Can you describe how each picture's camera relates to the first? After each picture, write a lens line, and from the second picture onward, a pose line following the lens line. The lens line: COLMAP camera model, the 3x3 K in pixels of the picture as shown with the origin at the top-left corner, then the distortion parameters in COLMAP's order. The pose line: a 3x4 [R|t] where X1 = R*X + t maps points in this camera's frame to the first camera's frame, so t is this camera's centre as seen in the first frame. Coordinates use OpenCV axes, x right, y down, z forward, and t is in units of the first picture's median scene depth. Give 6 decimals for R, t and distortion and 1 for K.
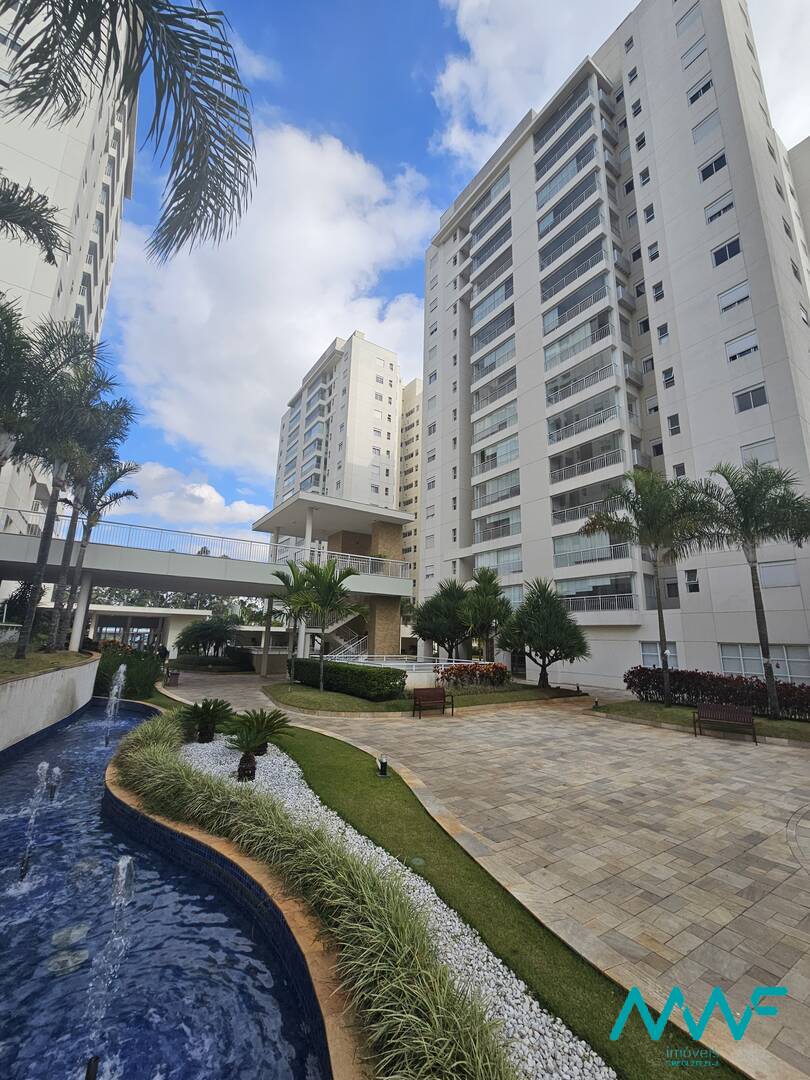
lens RADIAL K [[441.3, 0, 411.4], [0, 441.3, 540.3], [0, 0, 1]] dist [-0.002993, 0.000152]
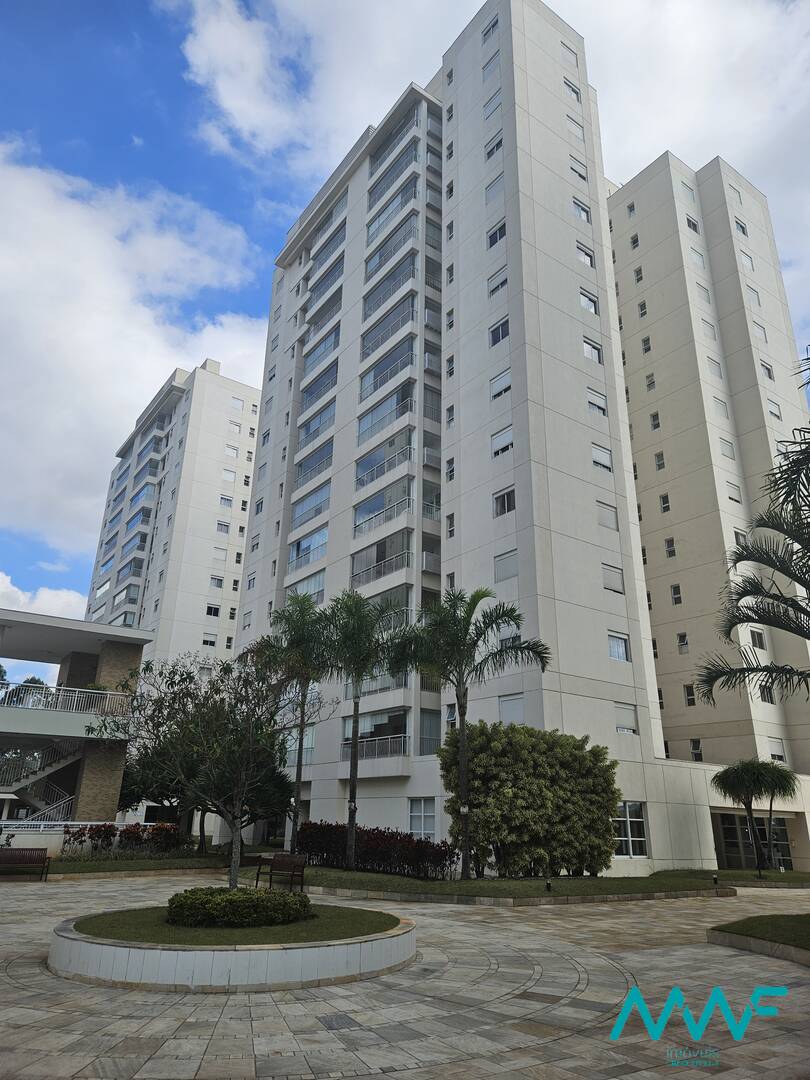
lens RADIAL K [[724.8, 0, 405.0], [0, 724.8, 540.0], [0, 0, 1]] dist [0.068206, -0.065568]
pose [[0.999874, 0.005140, 0.015023, 0.341172], [-0.002845, 0.988840, -0.148956, -0.021390], [-0.015621, 0.148894, 0.988730, -0.245040]]
